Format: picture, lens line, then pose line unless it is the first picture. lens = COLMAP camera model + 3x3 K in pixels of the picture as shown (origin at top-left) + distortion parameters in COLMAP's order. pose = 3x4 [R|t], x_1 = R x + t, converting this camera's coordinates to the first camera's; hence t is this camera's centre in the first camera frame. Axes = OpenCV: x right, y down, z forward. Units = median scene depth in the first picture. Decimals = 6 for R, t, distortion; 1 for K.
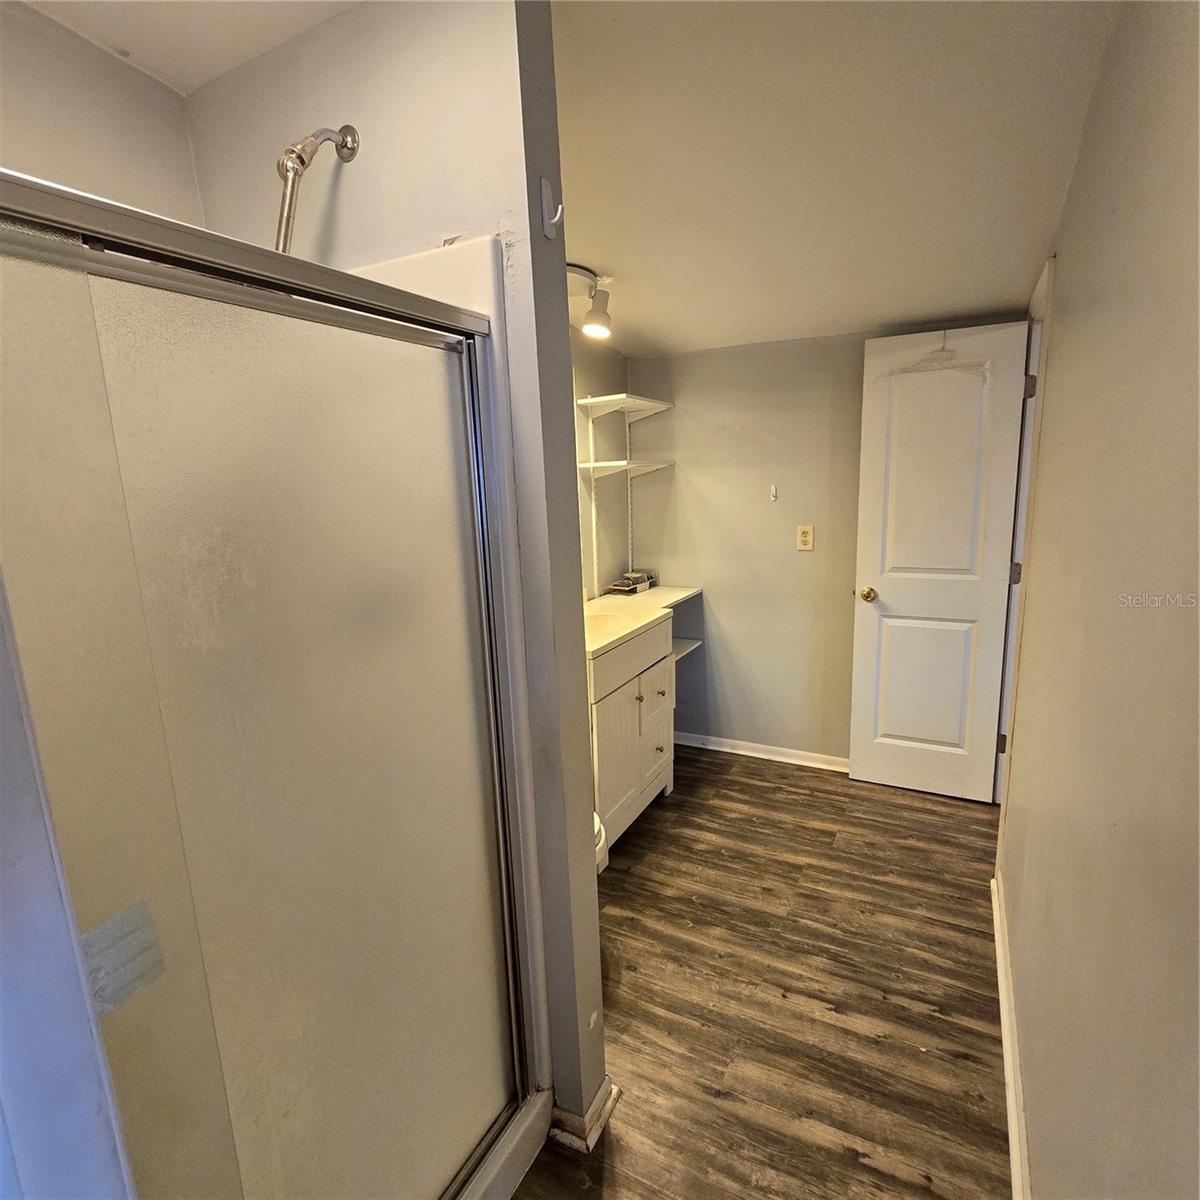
lens RADIAL K [[650.3, 0, 600.6], [0, 650.3, 602.9], [0, 0, 1]] dist [0.004365, -0.005292]
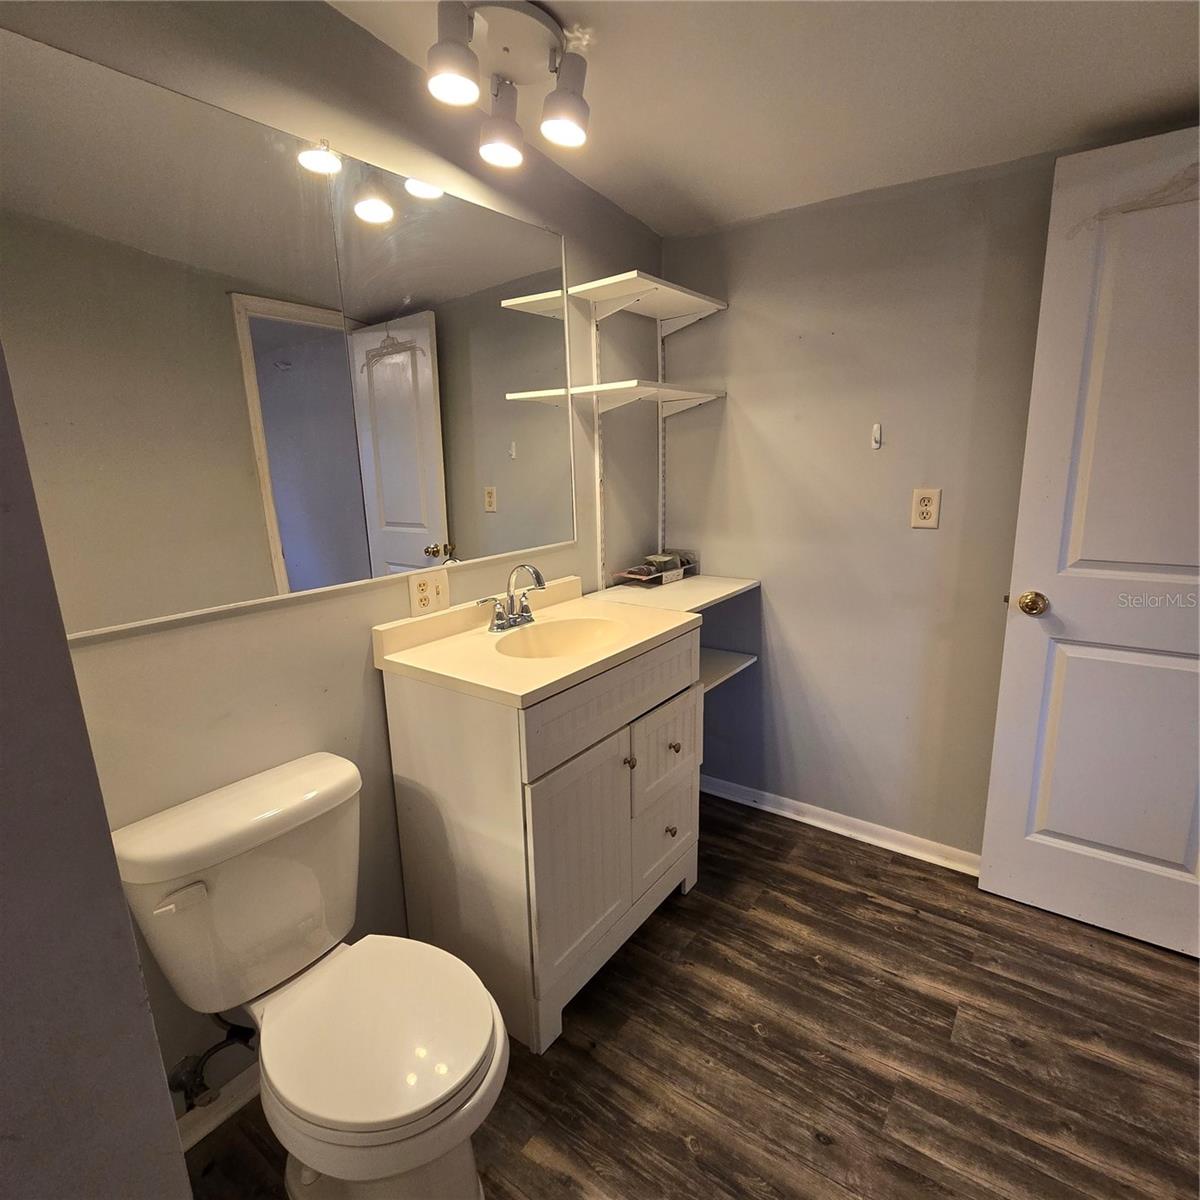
lens RADIAL K [[650.3, 0, 606.1], [0, 650.3, 603.1], [0, 0, 1]] dist [0.004365, -0.005292]
pose [[0.990475, 0.038697, -0.132144, 0.101754], [-0.033853, 0.998677, 0.038712, -0.023107], [0.133467, -0.033870, 0.990474, 0.354127]]
